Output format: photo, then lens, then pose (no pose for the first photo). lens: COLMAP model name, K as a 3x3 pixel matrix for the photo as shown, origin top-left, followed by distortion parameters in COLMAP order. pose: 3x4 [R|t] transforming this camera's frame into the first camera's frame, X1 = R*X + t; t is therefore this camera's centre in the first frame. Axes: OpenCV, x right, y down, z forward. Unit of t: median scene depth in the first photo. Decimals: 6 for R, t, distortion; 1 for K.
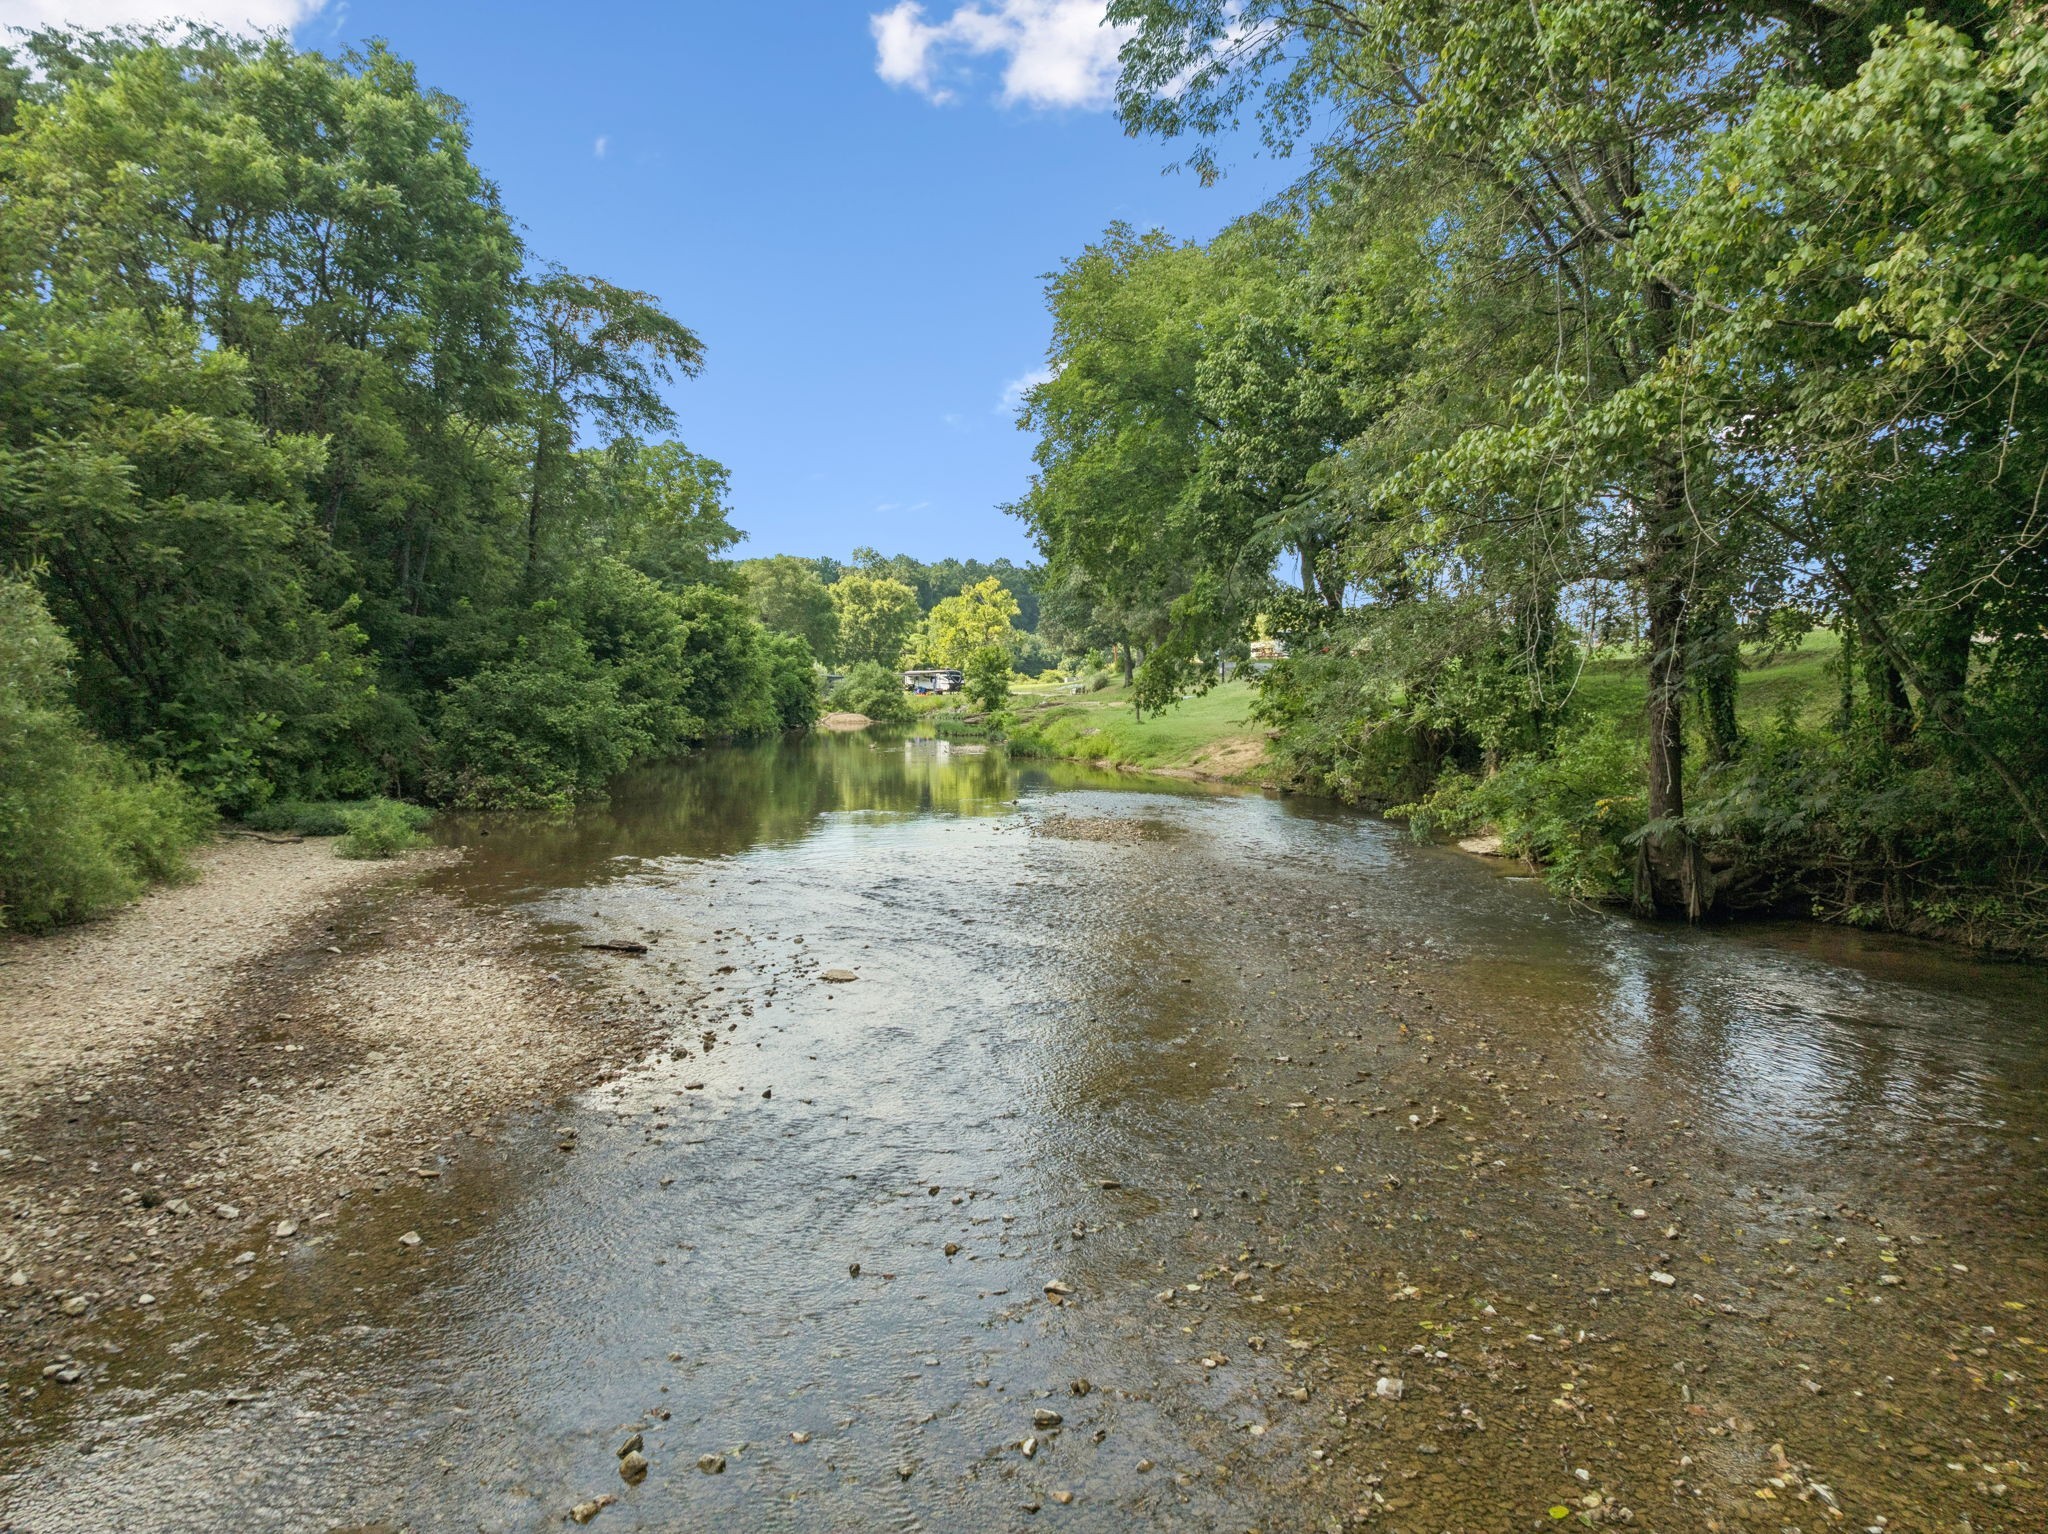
lens RADIAL K [[1446.5, 0, 1024.0], [0, 1446.5, 767.0], [0, 0, 1]] dist [-0.061811, 0.051990]
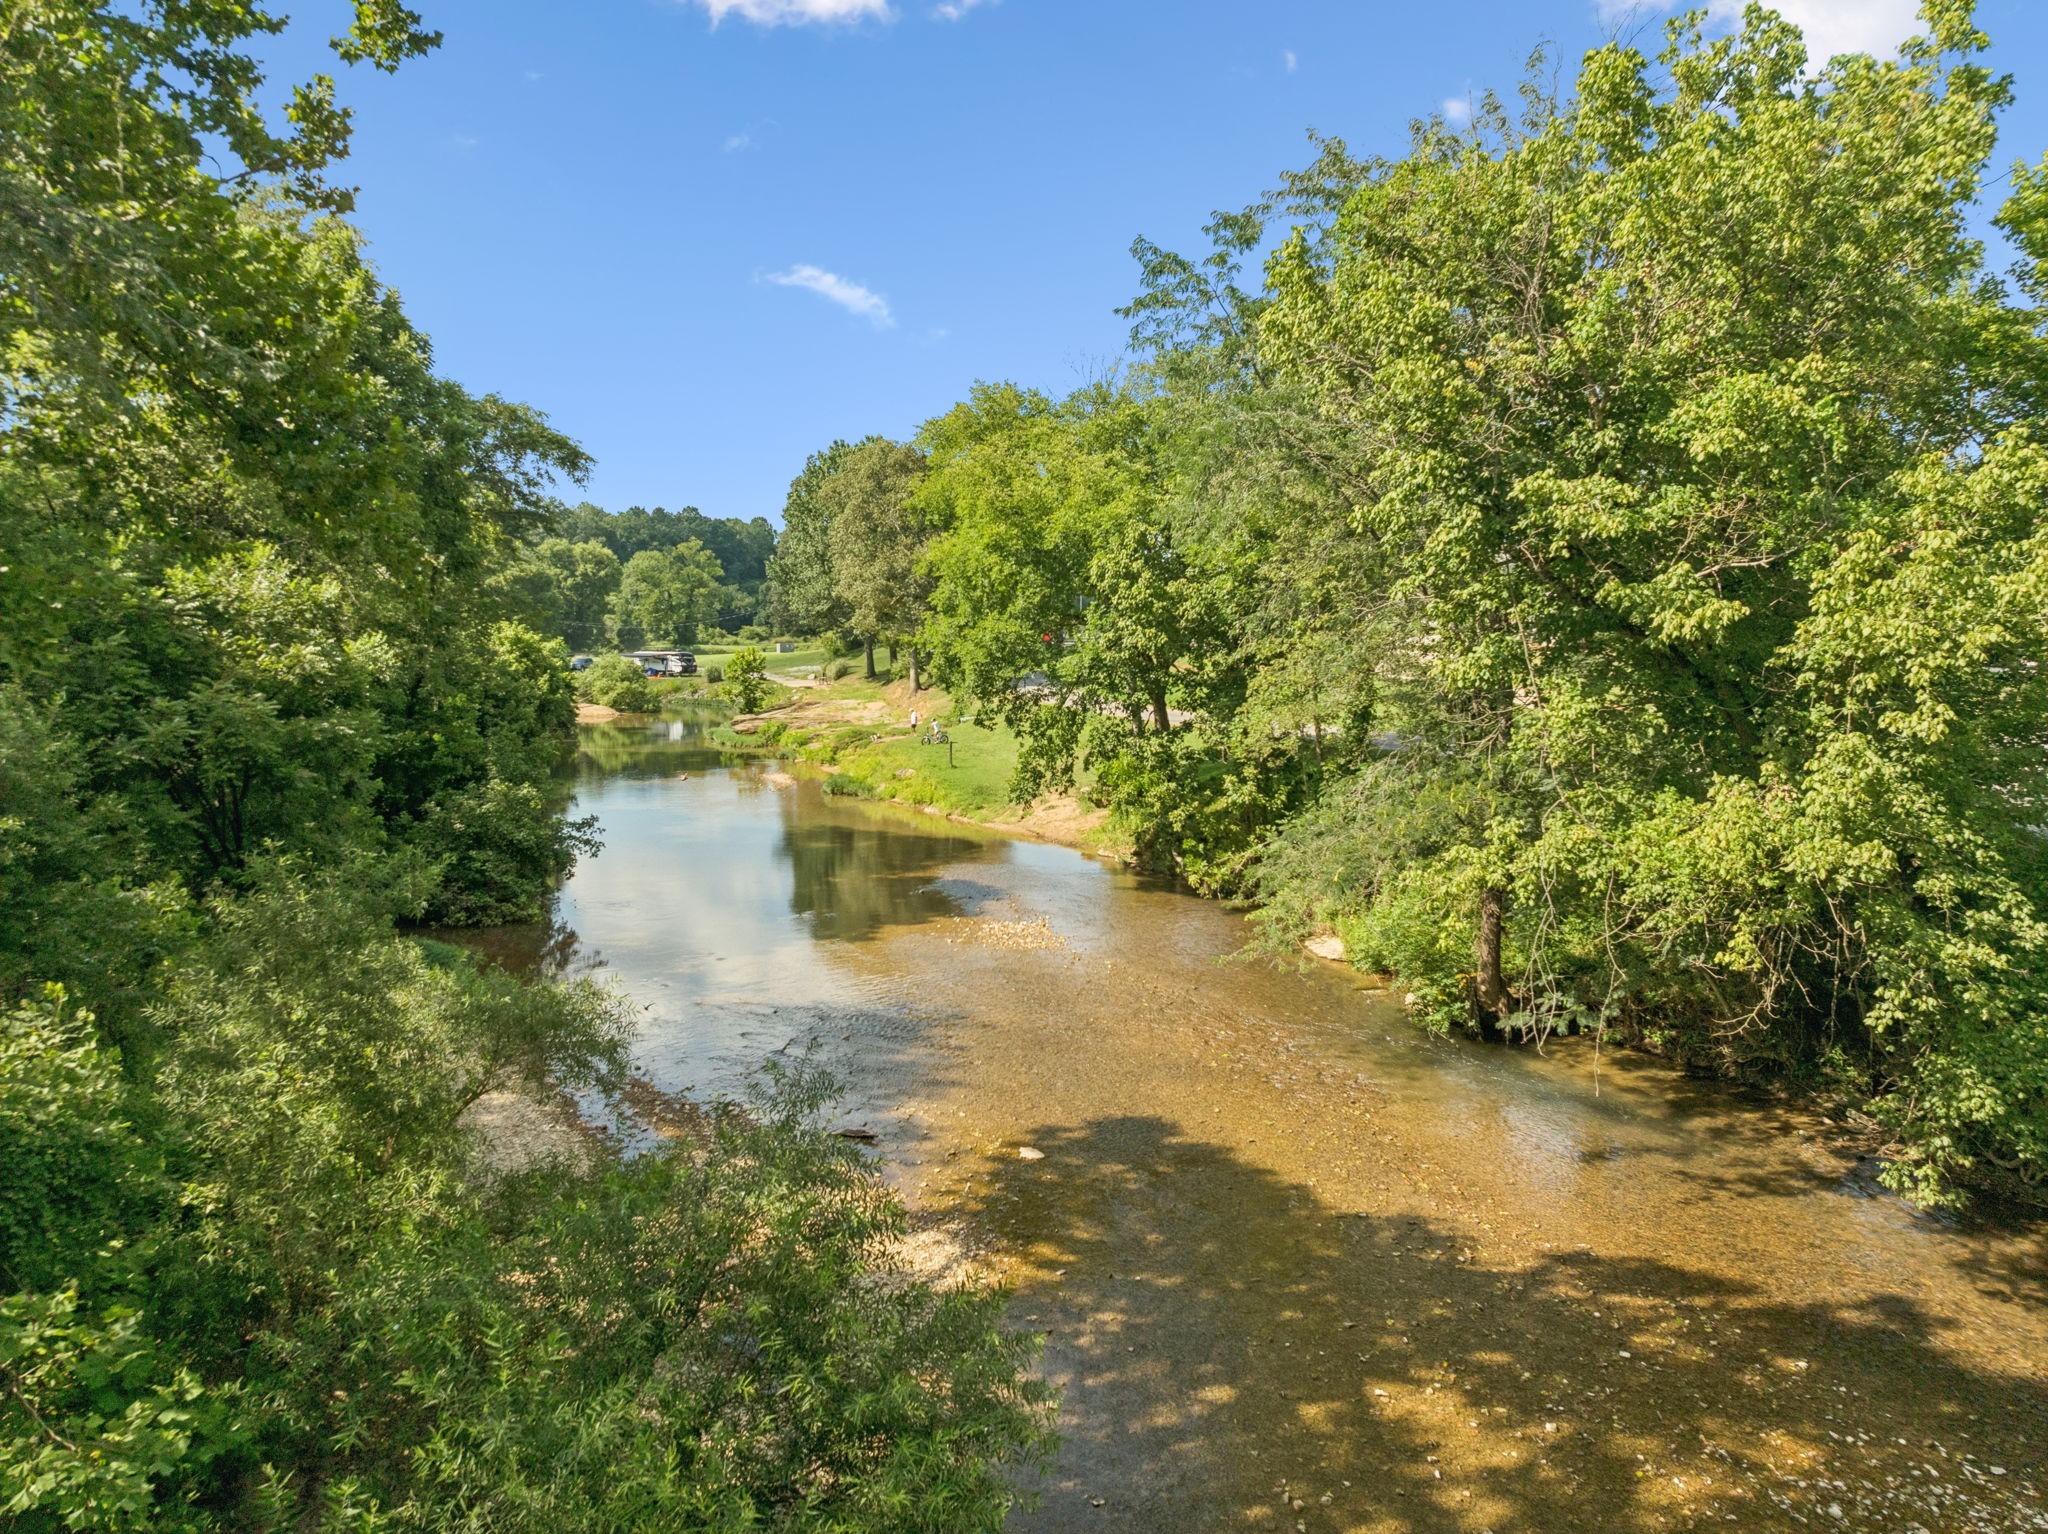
lens RADIAL K [[1464.9, 0, 1024.0], [0, 1464.9, 767.0], [0, 0, 1]] dist [-0.037115, 0.004941]
pose [[0.971603, -0.023039, 0.235491, -0.095475], [0.009575, 0.998261, 0.058158, -0.068432], [-0.236422, -0.054252, 0.970135, -0.090653]]
